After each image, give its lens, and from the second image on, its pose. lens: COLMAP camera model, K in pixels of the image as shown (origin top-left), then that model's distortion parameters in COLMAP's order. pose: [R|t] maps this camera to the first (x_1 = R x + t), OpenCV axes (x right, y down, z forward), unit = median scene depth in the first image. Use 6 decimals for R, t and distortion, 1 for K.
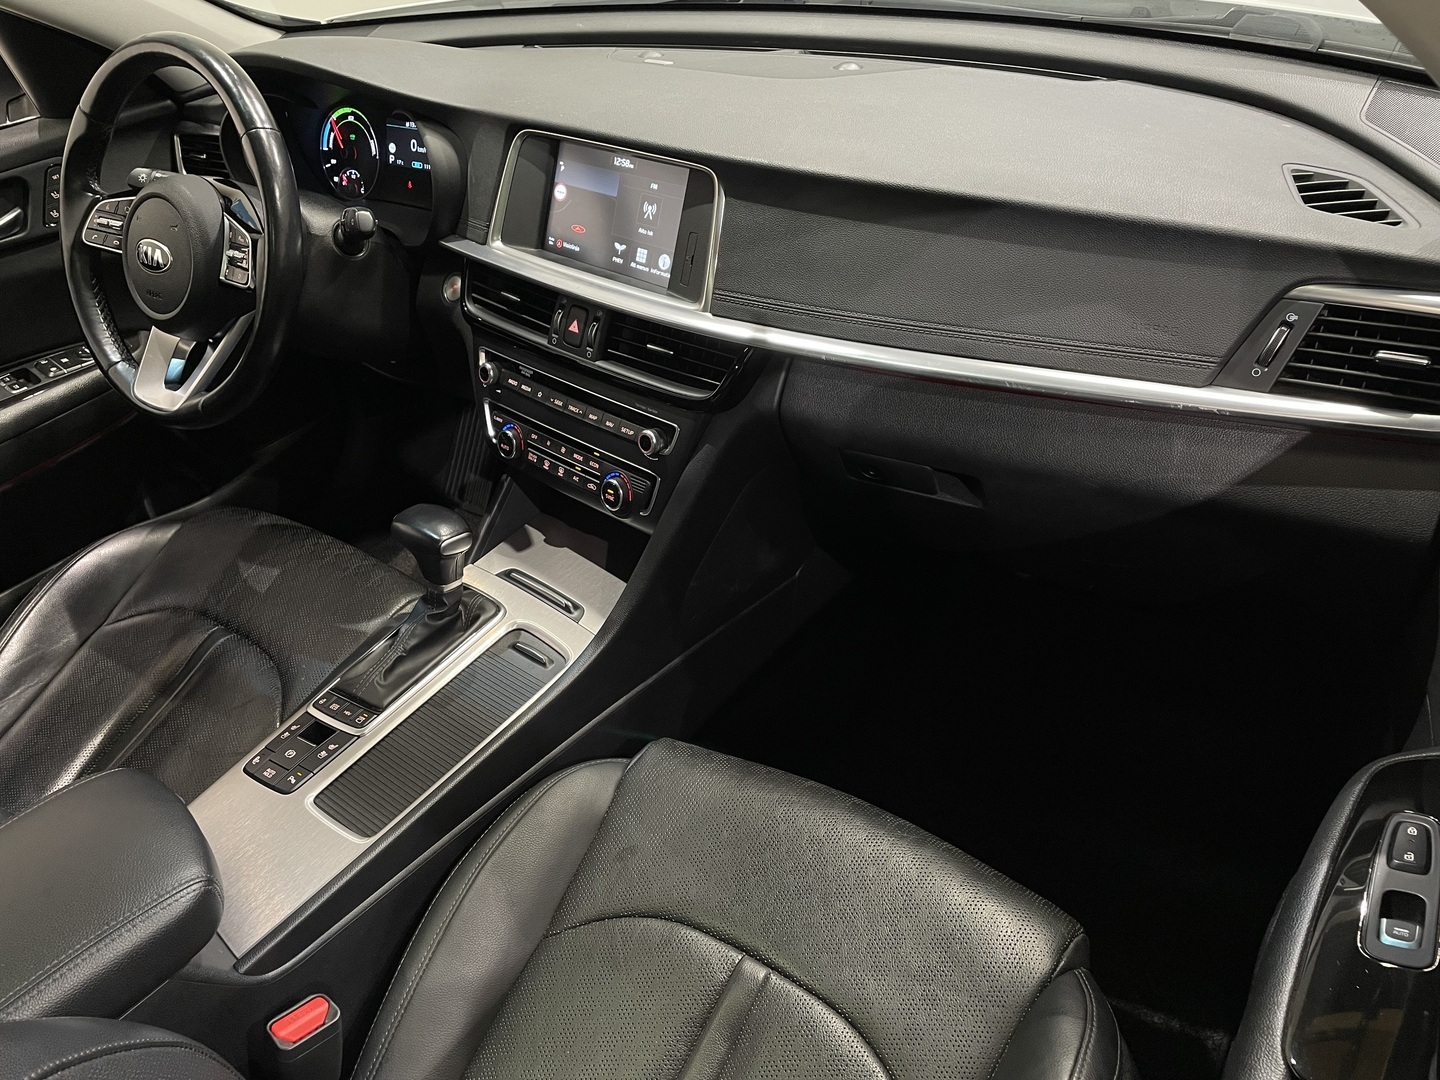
lens RADIAL K [[1078.4, 0, 721.1], [0, 1078.4, 520.3], [0, 0, 1]] dist [0.080419, -0.106681]
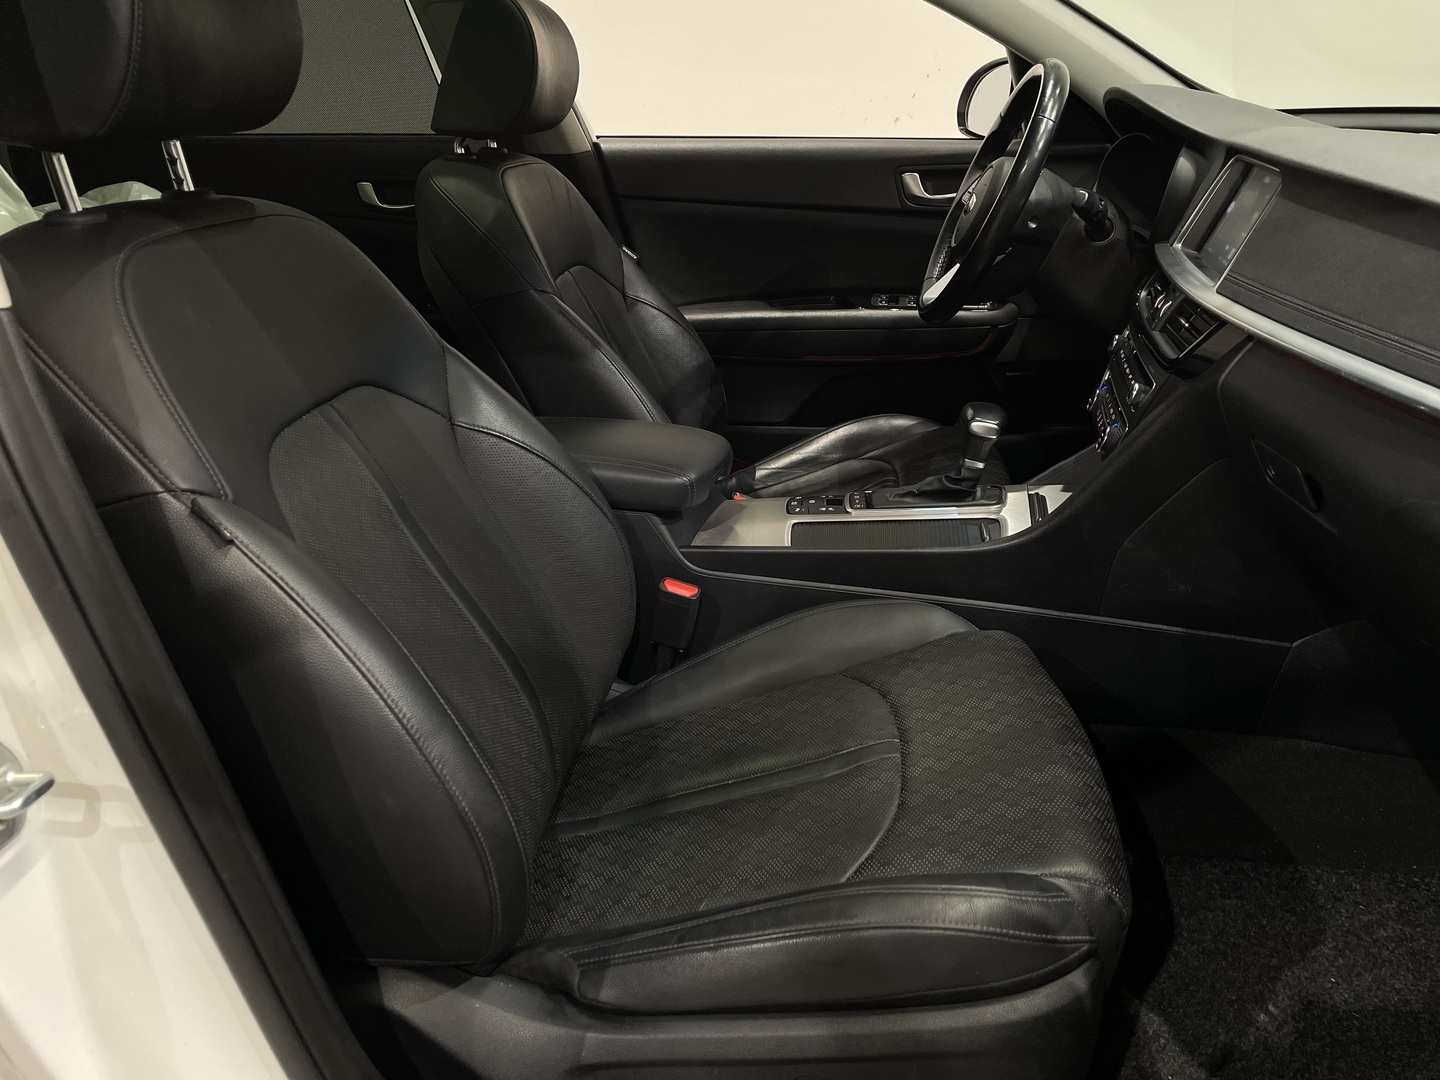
lens RADIAL K [[1078.4, 0, 721.1], [0, 1078.4, 520.3], [0, 0, 1]] dist [0.080419, -0.106681]
pose [[0.511016, 0.402048, -0.759750, 0.509161], [-0.496906, 0.859390, 0.120552, 0.094268], [0.701389, 0.315920, 0.638942, -0.002564]]
